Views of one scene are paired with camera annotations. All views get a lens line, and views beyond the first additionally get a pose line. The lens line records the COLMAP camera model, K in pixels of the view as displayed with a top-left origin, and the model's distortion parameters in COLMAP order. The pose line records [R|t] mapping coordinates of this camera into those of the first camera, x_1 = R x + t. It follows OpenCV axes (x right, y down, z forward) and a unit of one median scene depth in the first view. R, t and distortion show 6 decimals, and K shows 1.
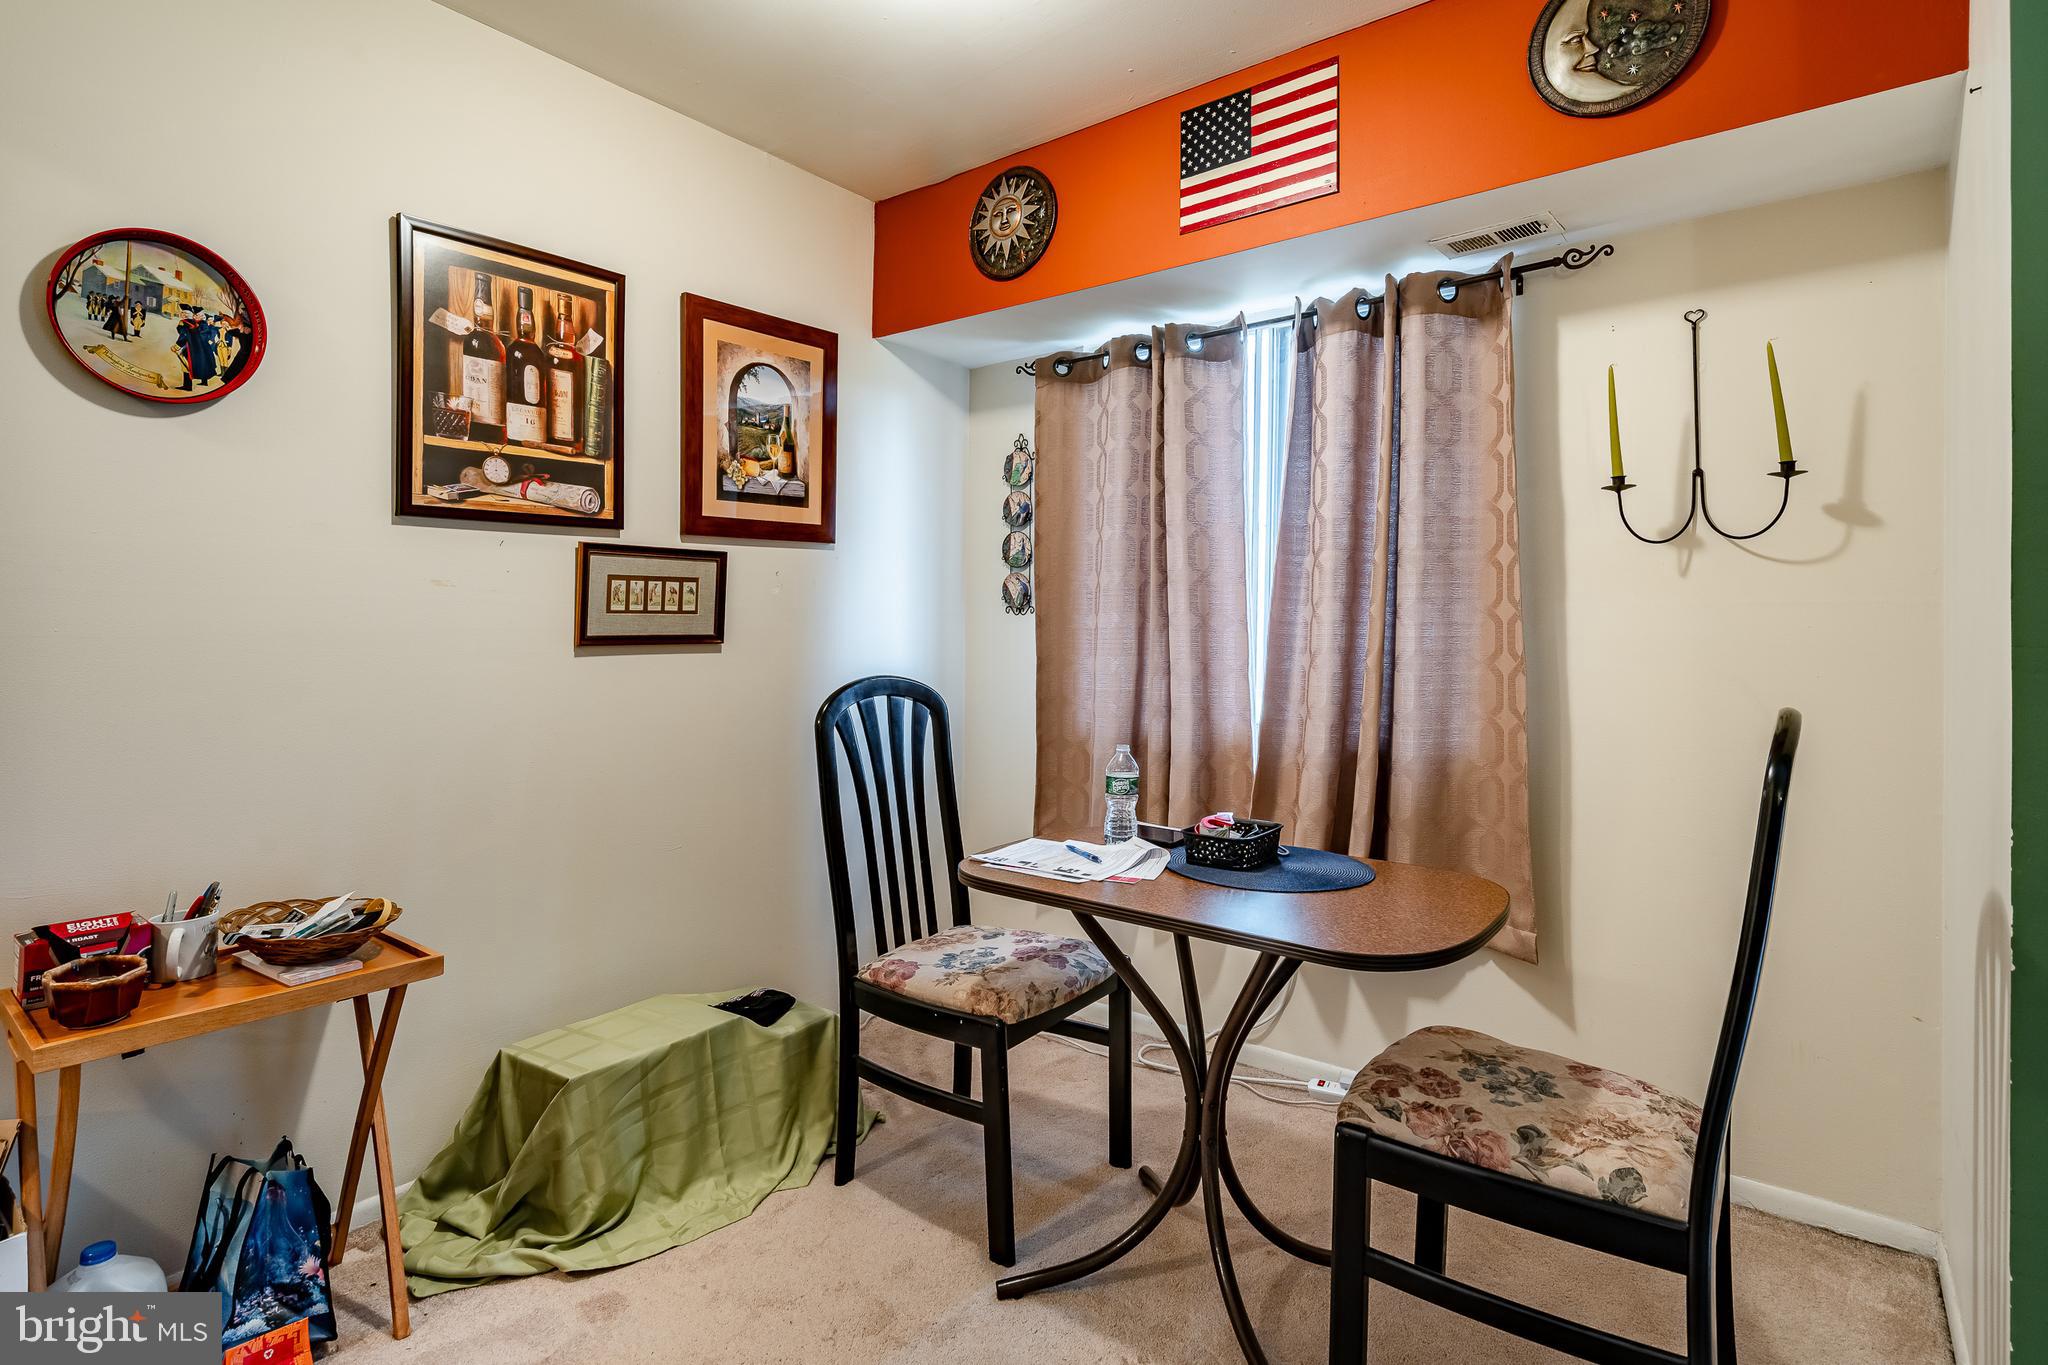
lens RADIAL K [[1001.2, 0, 1026.2], [0, 1001.2, 627.9], [0, 0, 1]] dist [0.000705, 0.000270]
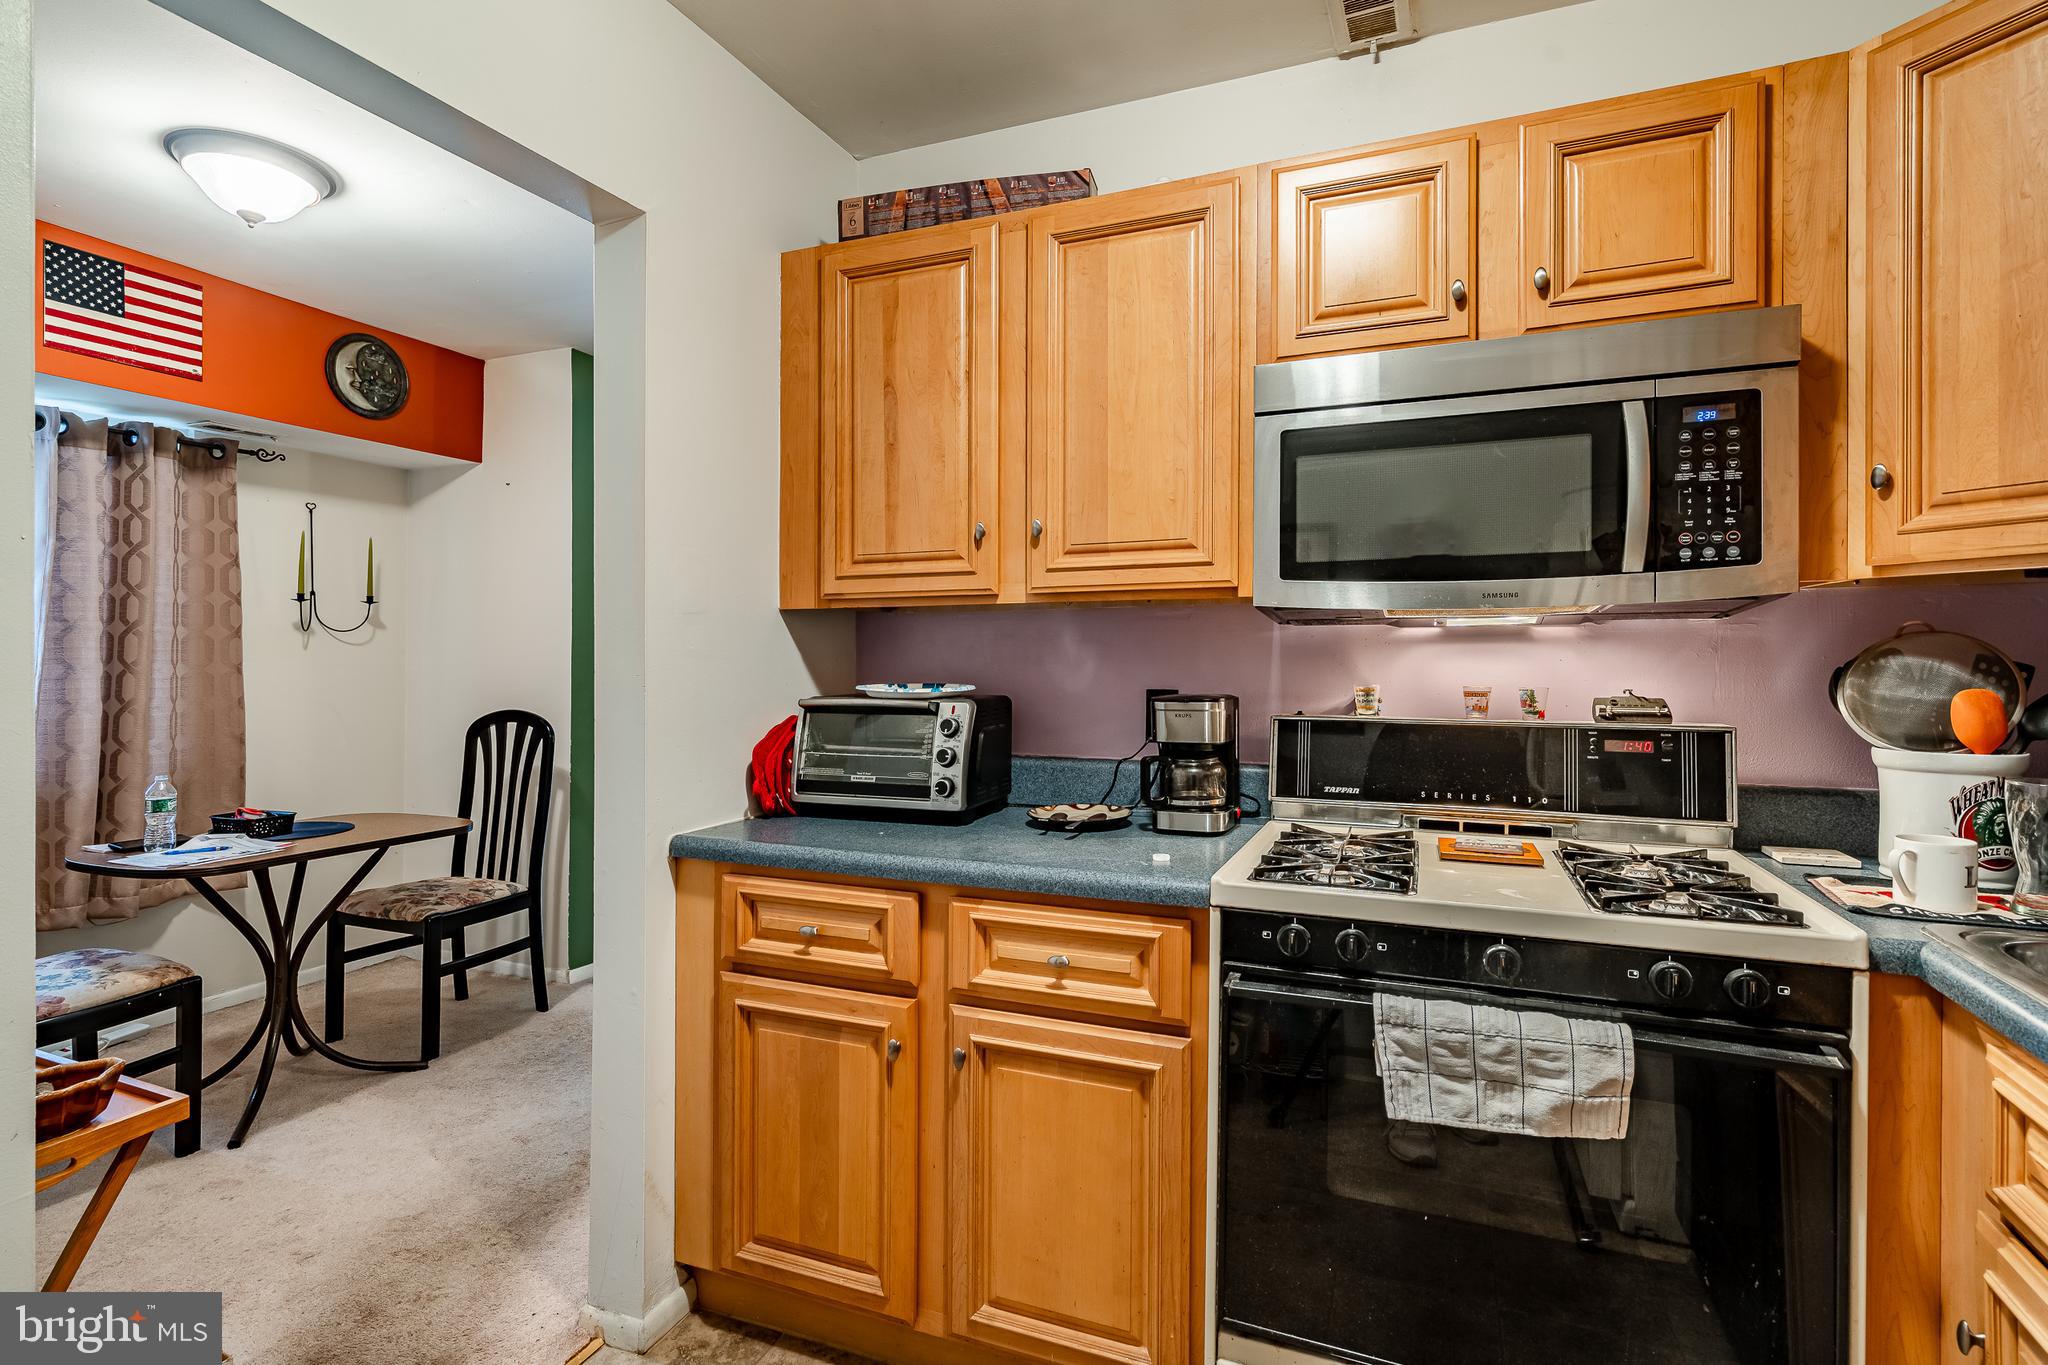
lens RADIAL K [[1001.2, 0, 1026.2], [0, 1001.2, 627.9], [0, 0, 1]] dist [0.000705, 0.000270]
pose [[-0.273402, 0.026892, 0.961524, -1.179102], [-0.002261, 0.999588, -0.028599, -0.035443], [-0.961897, -0.009993, -0.273228, 0.211205]]
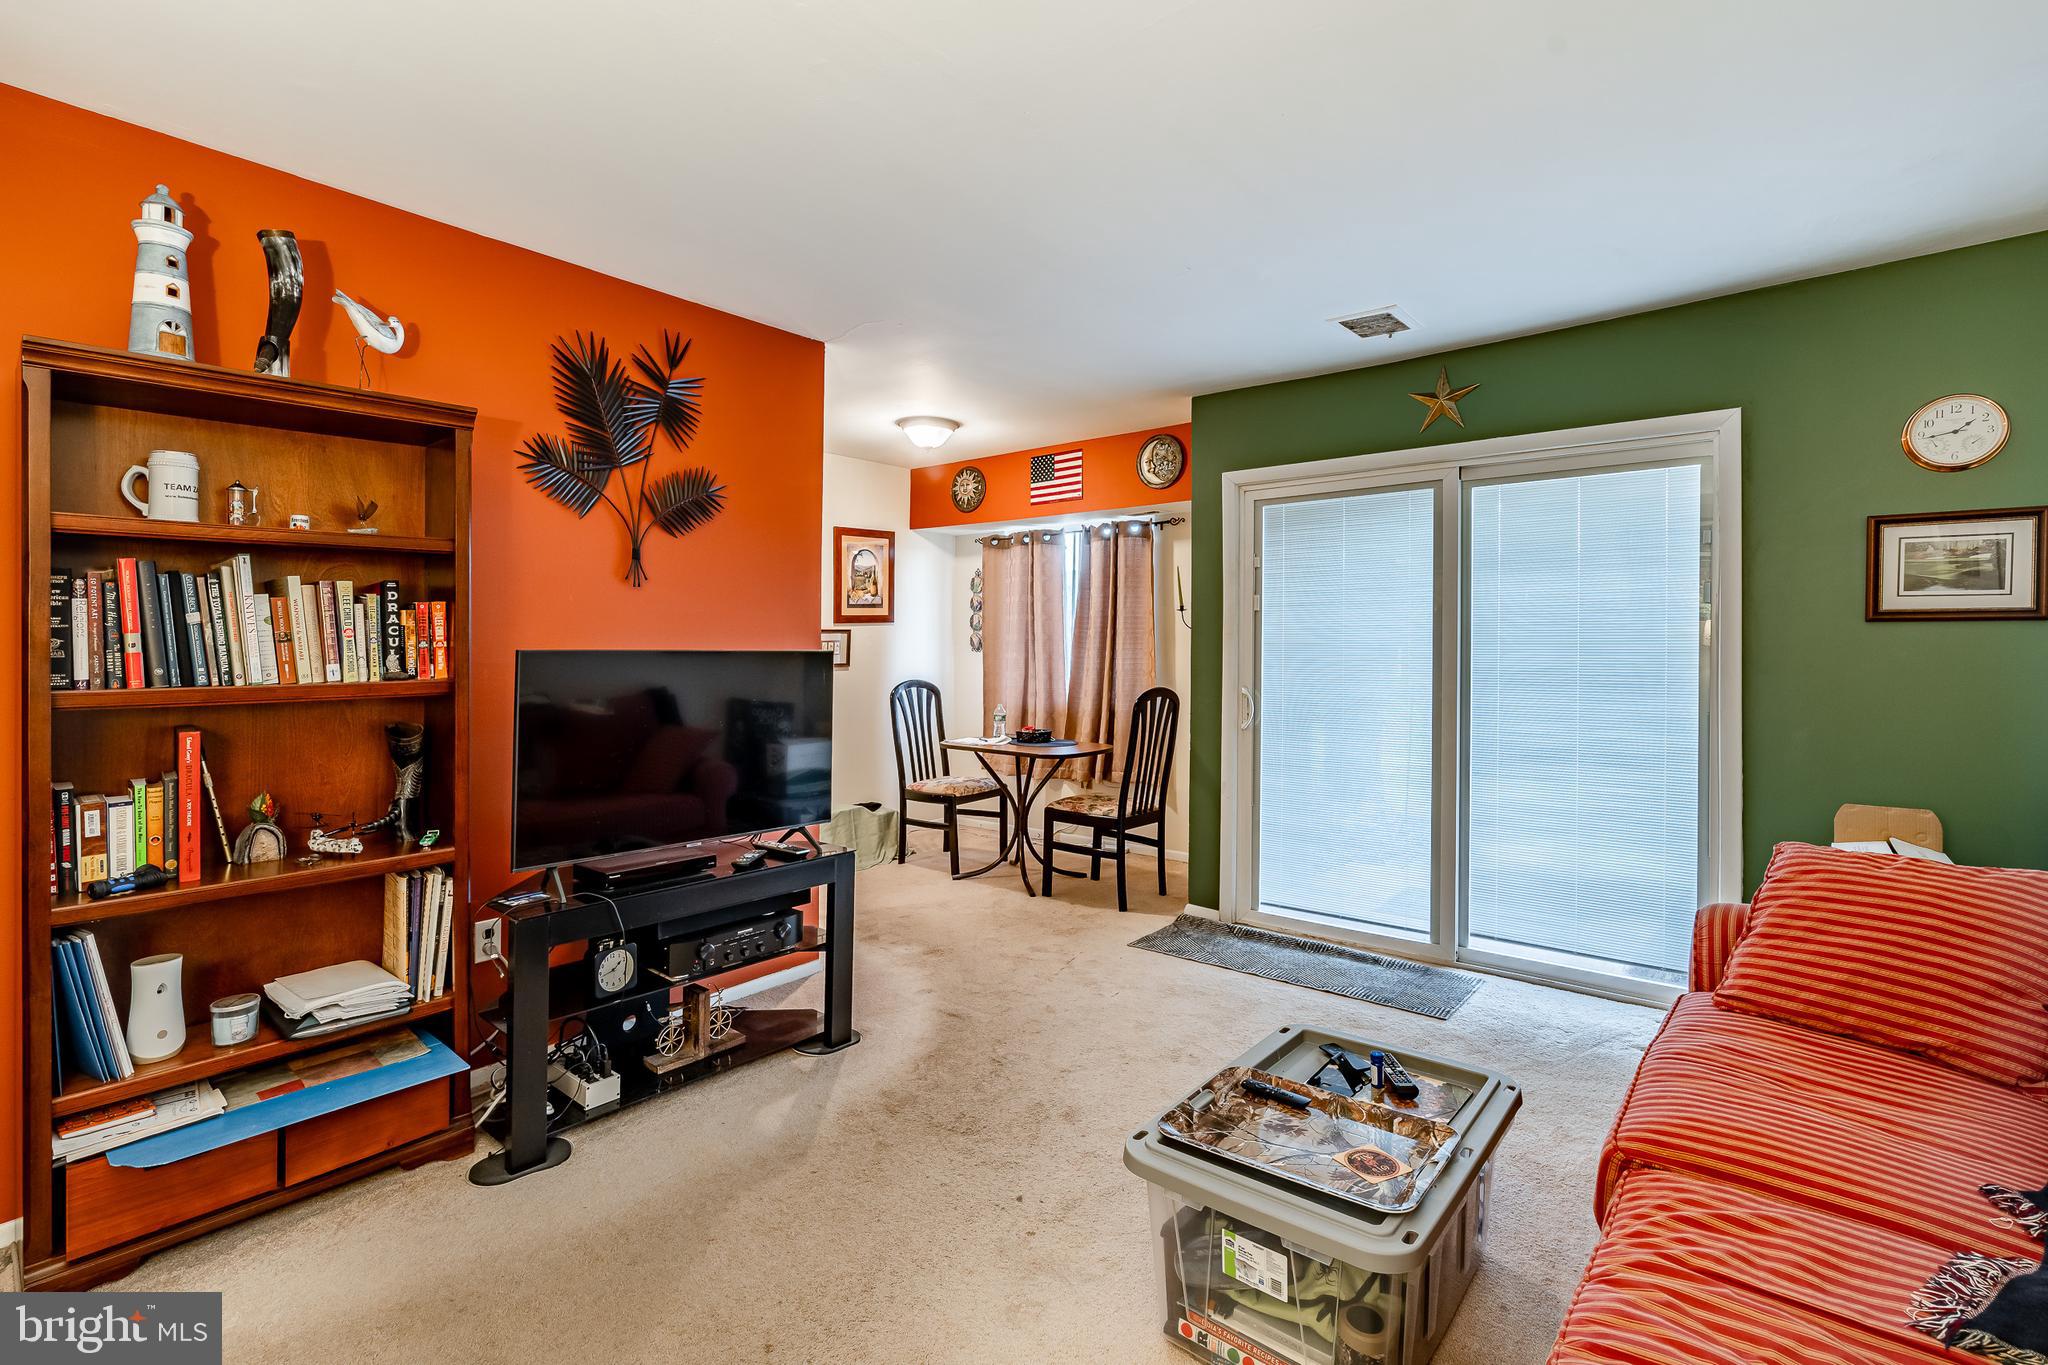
lens RADIAL K [[929.5, 0, 1021.9], [0, 929.5, 639.1], [0, 0, 1]] dist [-0.000601, -0.000021]
pose [[0.999499, -0.005321, -0.031188, 0.191954], [0.005295, 0.999986, -0.000929, -0.048575], [0.031192, 0.000764, 0.999513, -1.278451]]
